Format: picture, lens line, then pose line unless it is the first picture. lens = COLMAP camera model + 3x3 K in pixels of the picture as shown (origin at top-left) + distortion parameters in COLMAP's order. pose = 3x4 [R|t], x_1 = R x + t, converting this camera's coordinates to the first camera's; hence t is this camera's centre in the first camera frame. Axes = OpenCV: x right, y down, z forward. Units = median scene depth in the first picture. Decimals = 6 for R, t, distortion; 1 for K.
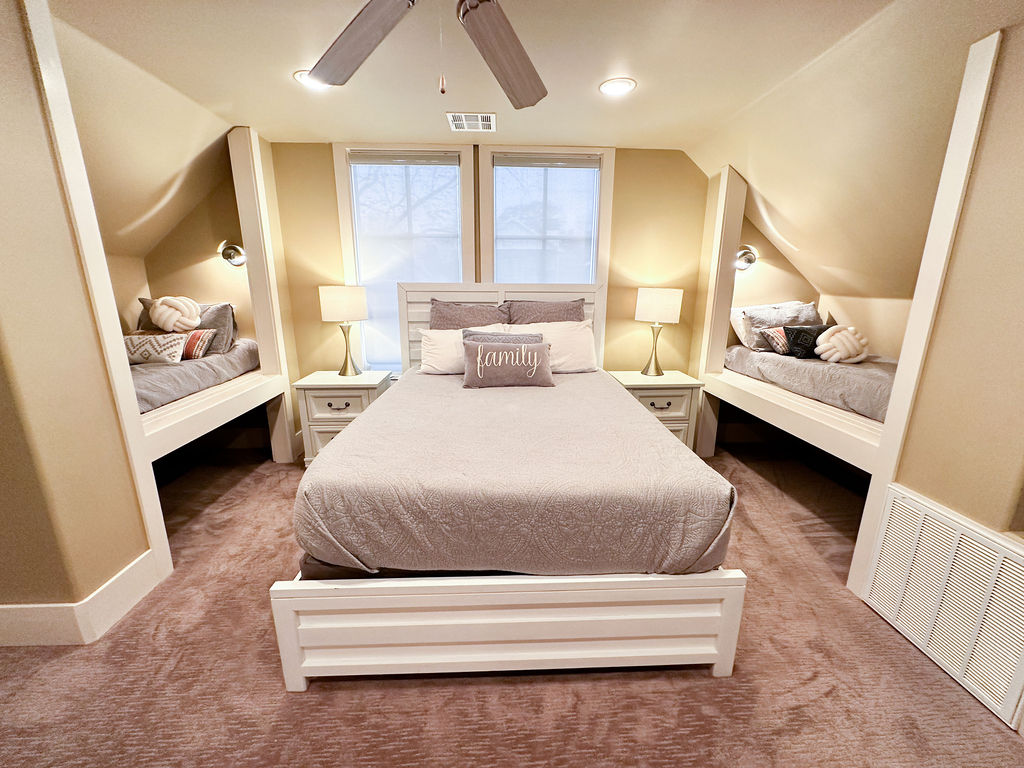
lens RADIAL K [[407.7, 0, 511.5], [0, 407.7, 383.4], [0, 0, 1]] dist [-0.002629, 0.000585]
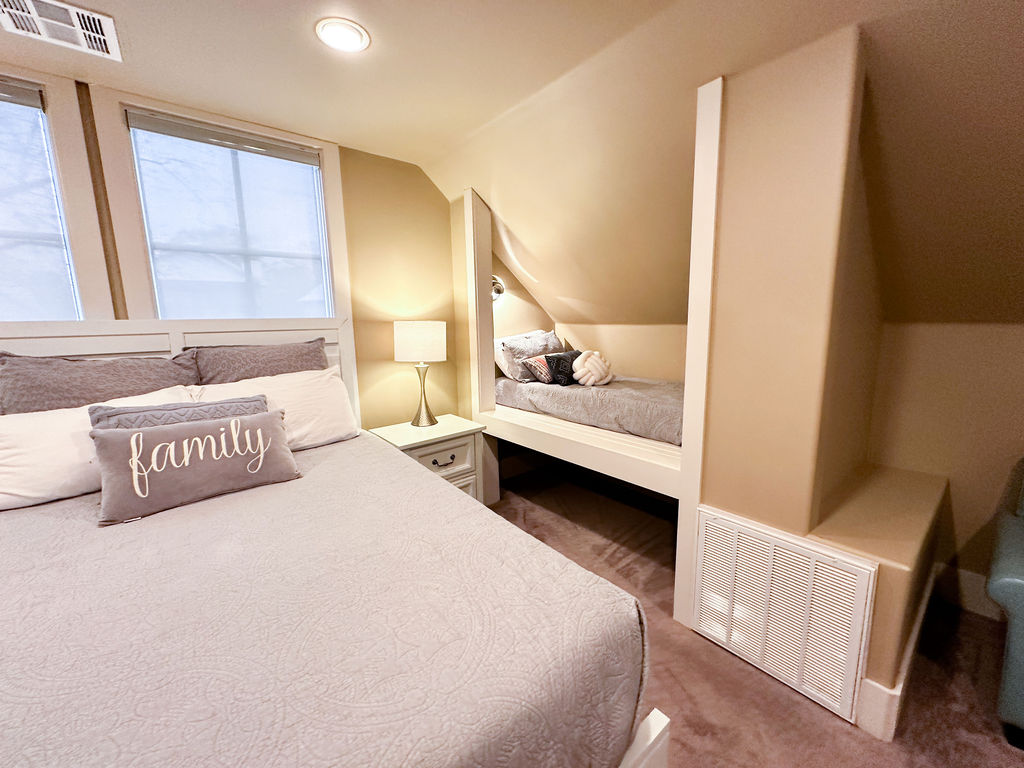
lens RADIAL K [[407.7, 0, 511.0], [0, 407.7, 384.0], [0, 0, 1]] dist [-0.002629, 0.000585]
pose [[0.798141, -0.116166, 0.591166, 0.007434], [0.164647, 0.985939, -0.028551, -0.054944], [-0.579537, 0.120122, 0.806045, 0.248311]]
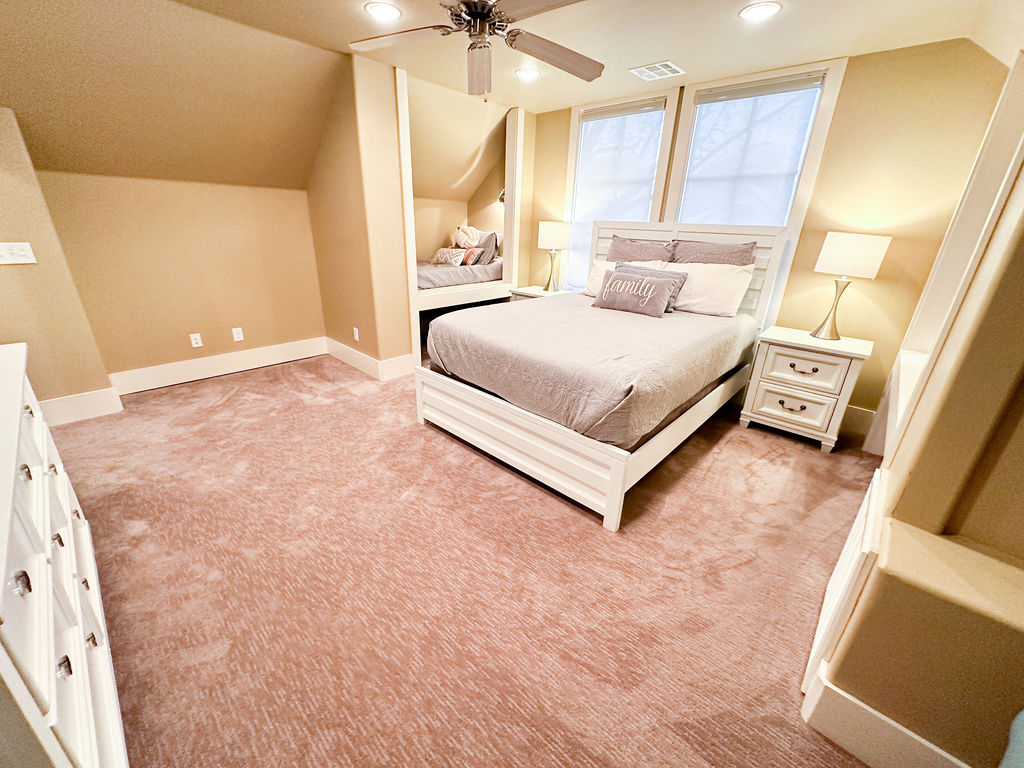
lens RADIAL K [[407.7, 0, 508.3], [0, 407.7, 384.5], [0, 0, 1]] dist [-0.002629, 0.000585]
pose [[0.700441, 0.281577, -0.655817, 0.518424], [-0.197700, 0.959476, 0.200802, 0.035172], [0.685782, -0.010995, 0.727724, -0.089127]]
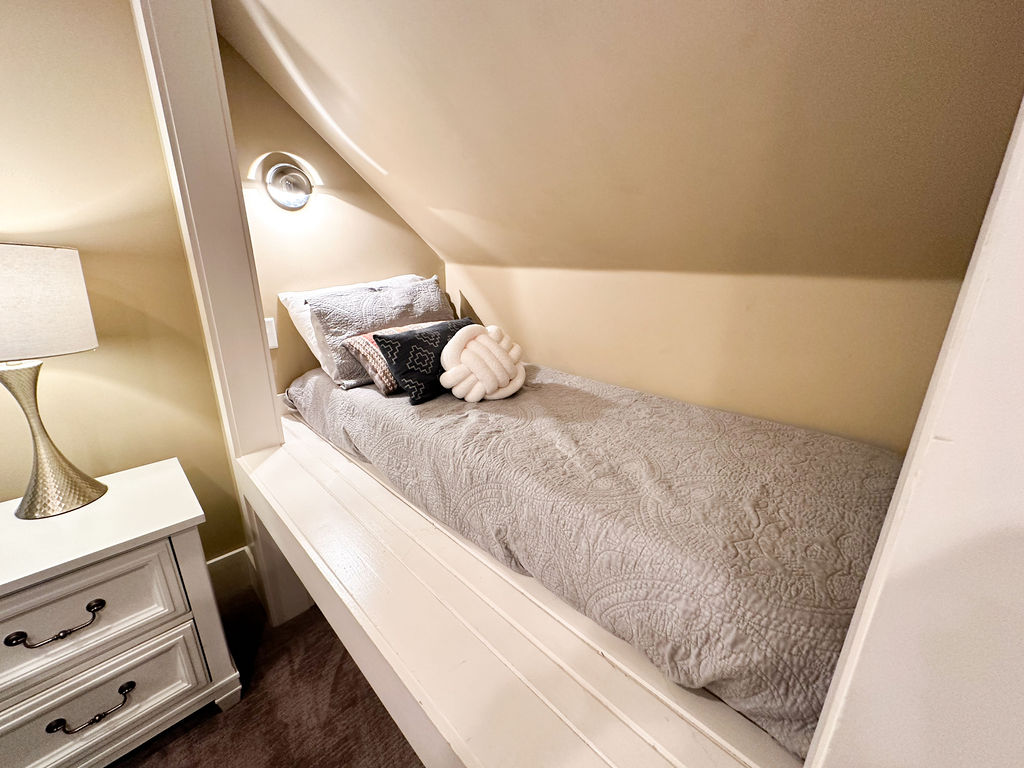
lens RADIAL K [[407.7, 0, 510.9], [0, 407.7, 383.5], [0, 0, 1]] dist [-0.002629, 0.000585]
pose [[0.739938, -0.193799, 0.644153, 0.467019], [0.151871, 0.981004, 0.120689, -0.115211], [-0.655306, 0.008526, 0.755315, 0.549340]]
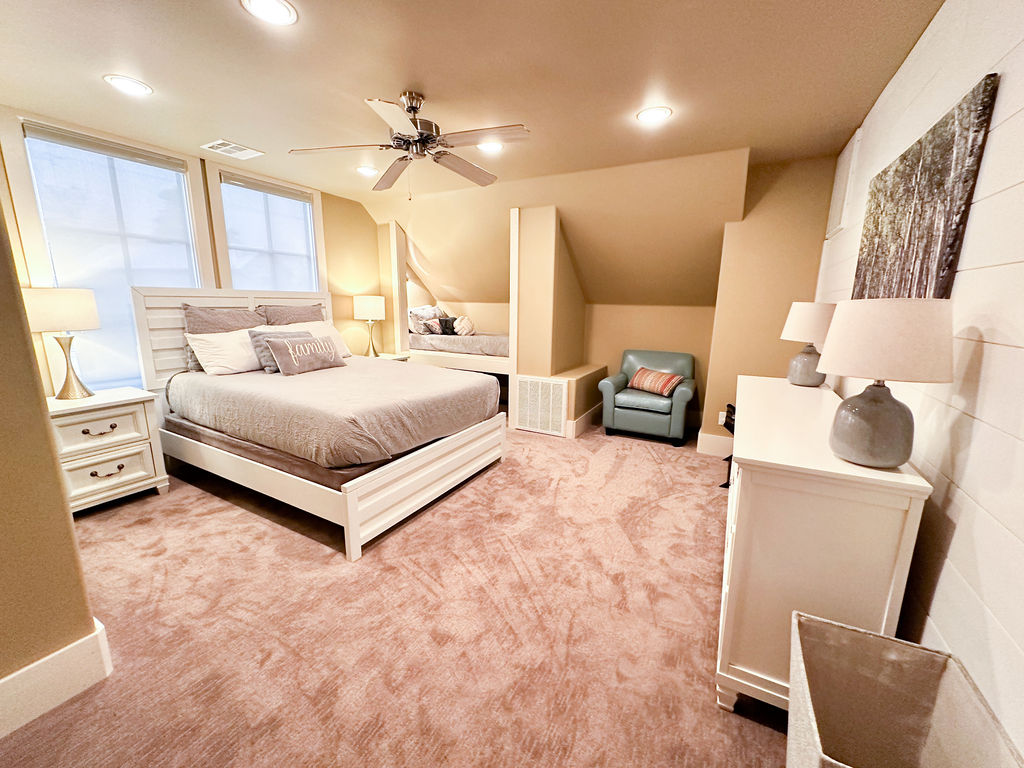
lens RADIAL K [[407.7, 0, 512.2], [0, 407.7, 384.8], [0, 0, 1]] dist [-0.002629, 0.000585]
pose [[0.515242, -0.169290, 0.840159, -0.673427], [0.192149, 0.978160, 0.079258, 0.059844], [-0.835227, 0.120598, 0.536518, -0.170727]]
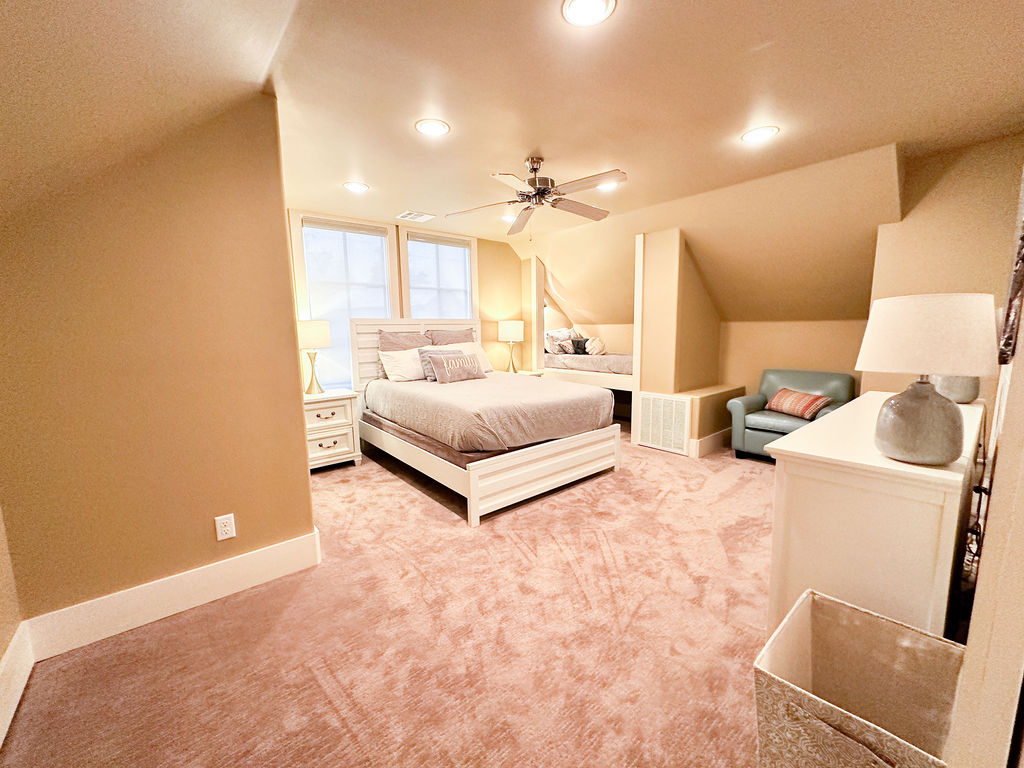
lens RADIAL K [[407.7, 0, 511.7], [0, 407.7, 385.6], [0, 0, 1]] dist [-0.002629, 0.000585]
pose [[0.791752, -0.101800, 0.602301, -0.711251], [0.162115, 0.985675, -0.046510, 0.114051], [-0.588938, 0.134466, 0.796913, -0.327102]]
